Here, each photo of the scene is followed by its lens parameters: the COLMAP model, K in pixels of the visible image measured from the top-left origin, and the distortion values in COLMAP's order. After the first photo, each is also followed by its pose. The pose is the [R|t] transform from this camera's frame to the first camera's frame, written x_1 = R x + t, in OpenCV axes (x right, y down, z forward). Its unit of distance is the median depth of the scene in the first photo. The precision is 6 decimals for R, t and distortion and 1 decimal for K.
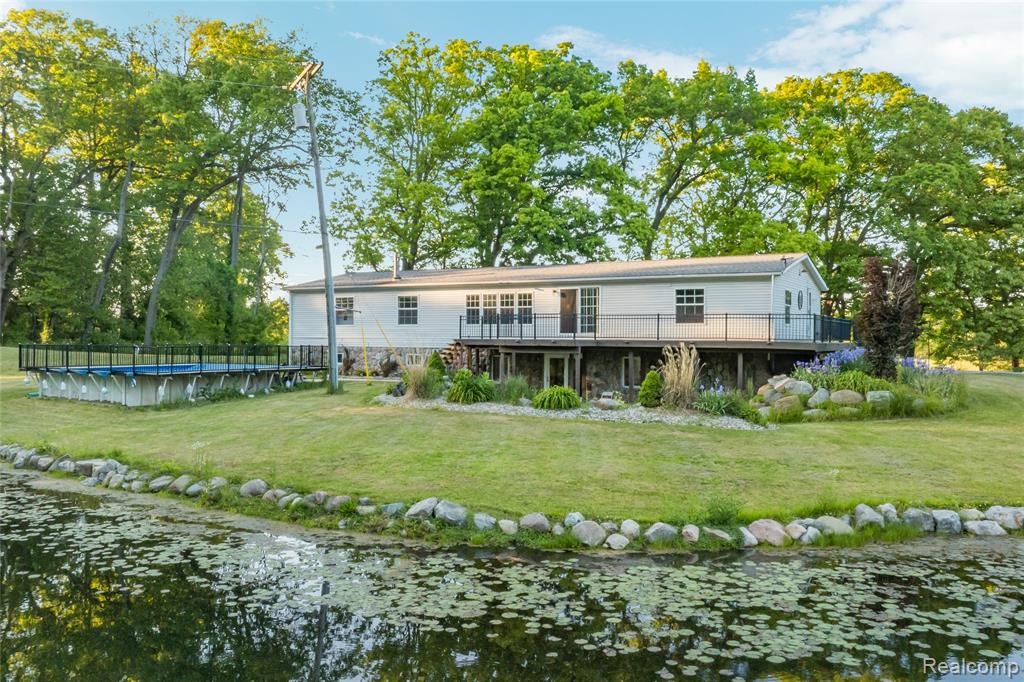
lens RADIAL K [[856.2, 0, 511.9], [0, 856.2, 332.2], [0, 0, 1]] dist [-0.010605, -0.037130]
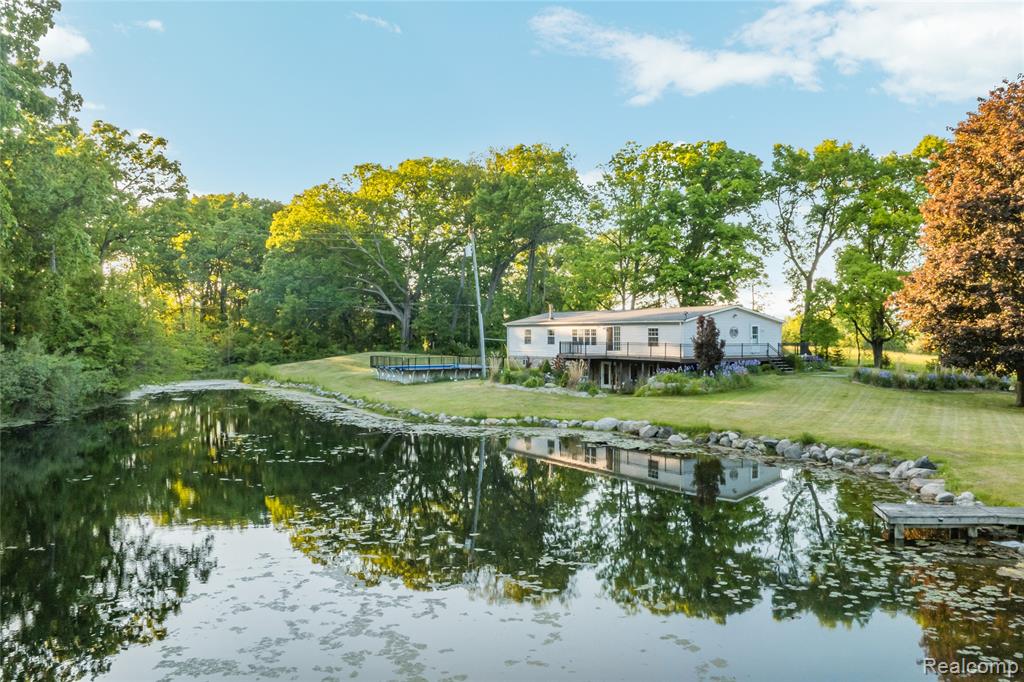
lens RADIAL K [[856.2, 0, 511.5], [0, 856.2, 346.2], [0, 0, 1]] dist [-0.010605, -0.037130]
pose [[0.872351, 0.003524, -0.488867, 0.777836], [0.005072, 0.999855, 0.016257, -0.040082], [0.488853, -0.016662, 0.872207, -0.707398]]
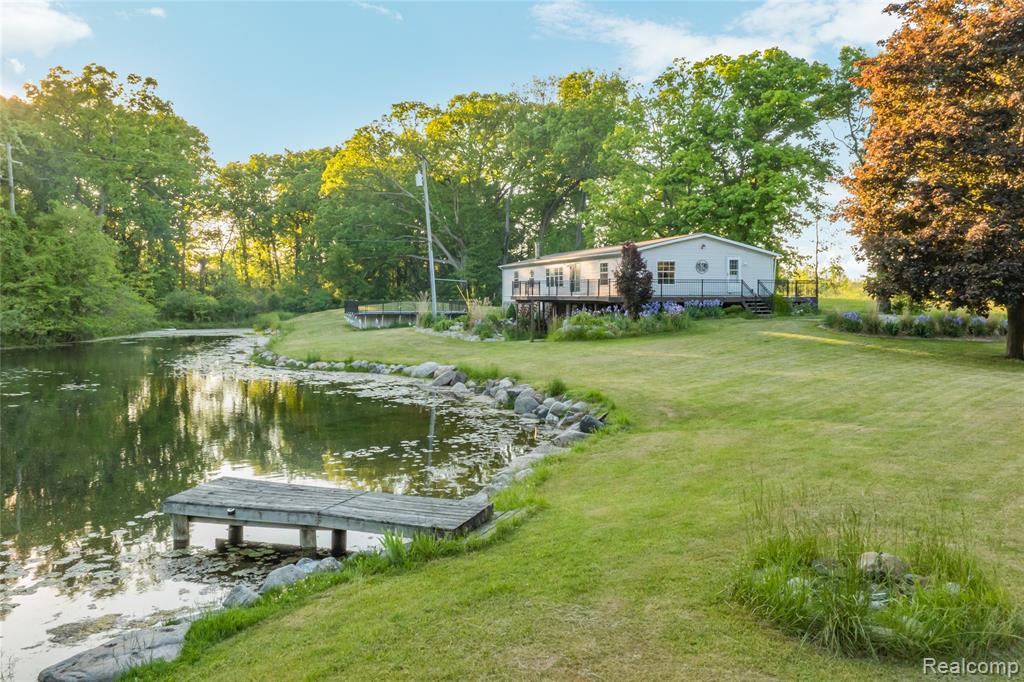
lens RADIAL K [[856.2, 0, 510.0], [0, 856.2, 340.1], [0, 0, 1]] dist [-0.010605, -0.037130]
pose [[0.738700, 0.030452, -0.673346, 1.037176], [0.005984, 0.998643, 0.051728, 0.006751], [0.674007, -0.042241, 0.737516, -0.241628]]
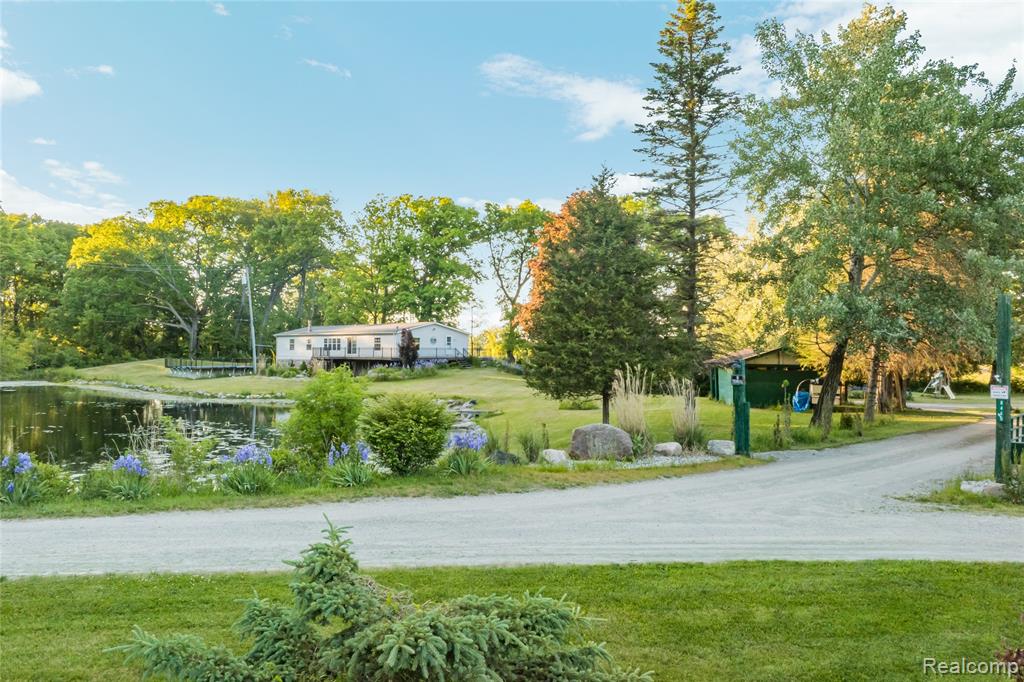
lens RADIAL K [[856.2, 0, 510.4], [0, 856.2, 344.1], [0, 0, 1]] dist [-0.010605, -0.037130]
pose [[0.962103, -0.002898, -0.272670, 1.219673], [0.001646, 0.999987, -0.004821, -0.015530], [0.272680, 0.004189, 0.962096, -1.322900]]
